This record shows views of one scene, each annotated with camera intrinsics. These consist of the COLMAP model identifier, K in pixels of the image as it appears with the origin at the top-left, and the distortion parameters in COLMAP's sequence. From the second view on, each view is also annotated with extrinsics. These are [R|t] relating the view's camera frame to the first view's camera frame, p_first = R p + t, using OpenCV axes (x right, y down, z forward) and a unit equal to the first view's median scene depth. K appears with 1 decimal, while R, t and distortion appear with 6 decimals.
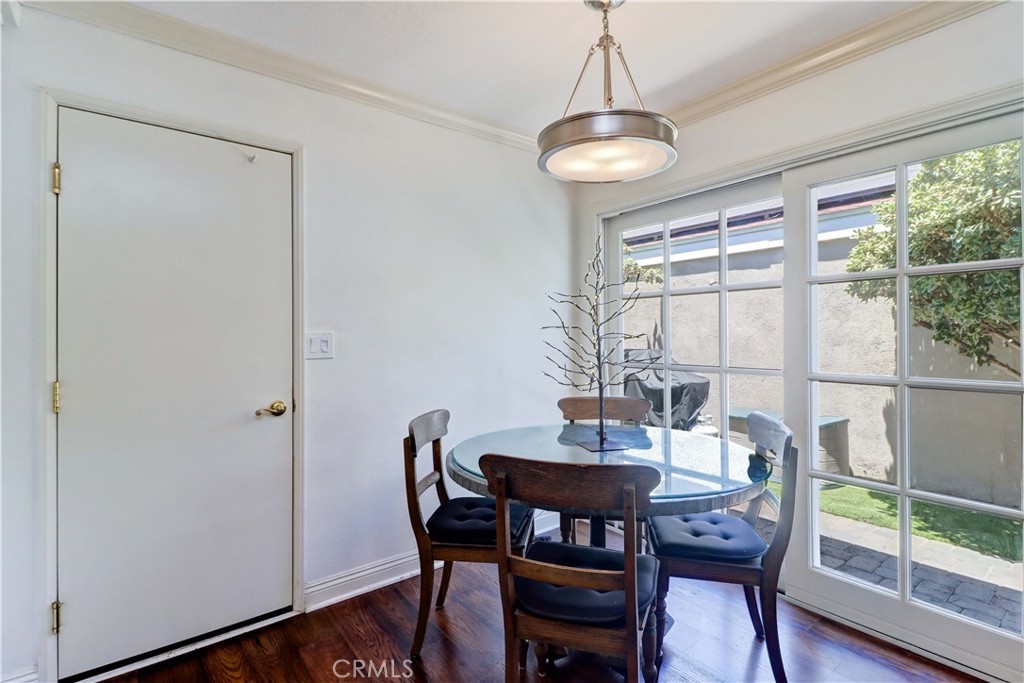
lens RADIAL K [[478.0, 0, 521.5], [0, 478.0, 334.4], [0, 0, 1]] dist [0.023024, -0.011455]
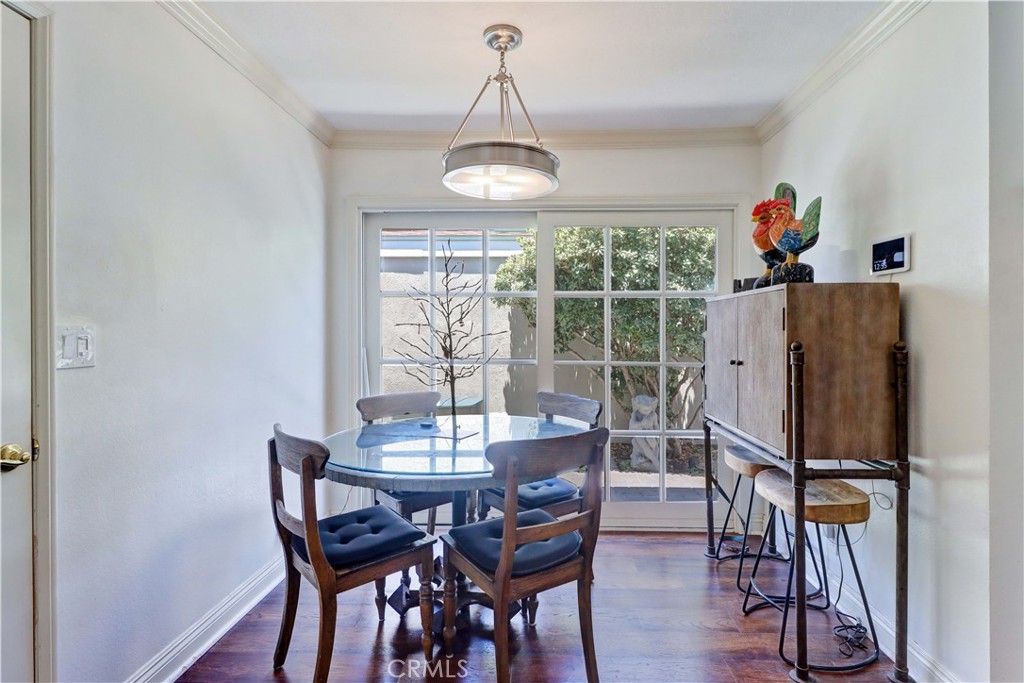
lens RADIAL K [[456.4, 0, 579.1], [0, 456.4, 333.7], [0, 0, 1]] dist [0.000019, -0.000283]
pose [[0.639344, 0.002168, 0.768917, -0.466990], [-0.004204, 0.999991, 0.000677, 0.002746], [-0.768909, -0.003665, 0.639348, 0.129615]]
